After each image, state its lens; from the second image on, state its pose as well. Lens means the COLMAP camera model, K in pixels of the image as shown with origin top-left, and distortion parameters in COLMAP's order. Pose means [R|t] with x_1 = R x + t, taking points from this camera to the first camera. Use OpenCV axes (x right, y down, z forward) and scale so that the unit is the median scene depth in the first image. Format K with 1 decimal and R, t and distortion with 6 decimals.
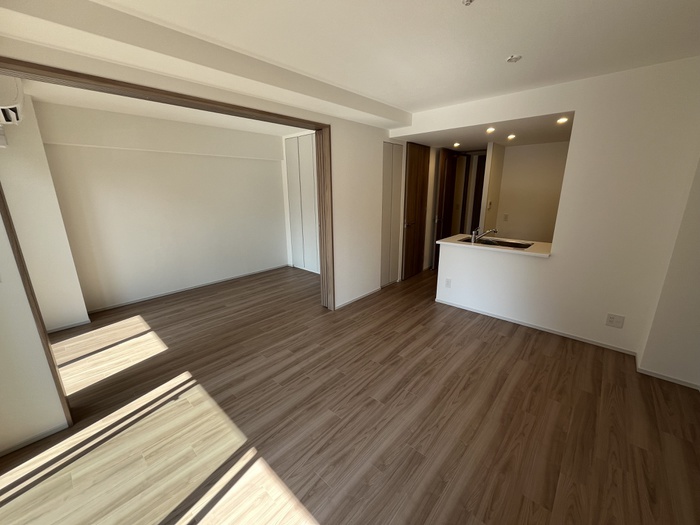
lens RADIAL K [[280.0, 0, 350.7], [0, 280.0, 262.5], [0, 0, 1]] dist [0.001416, -0.000552]
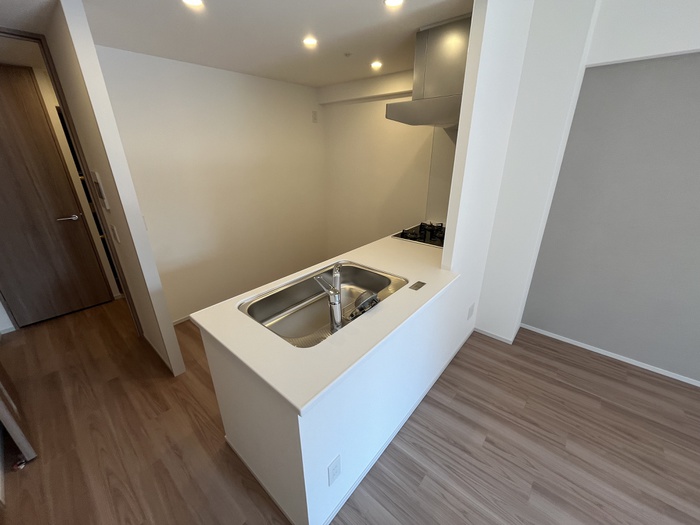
lens RADIAL K [[280.0, 0, 350.8], [0, 280.0, 262.1], [0, 0, 1]] dist [0.001416, -0.000552]
pose [[-0.036631, -0.369928, 0.928338, 0.195127], [0.255493, 0.894621, 0.366573, -0.347293], [-0.966117, 0.250612, 0.061743, 1.258313]]
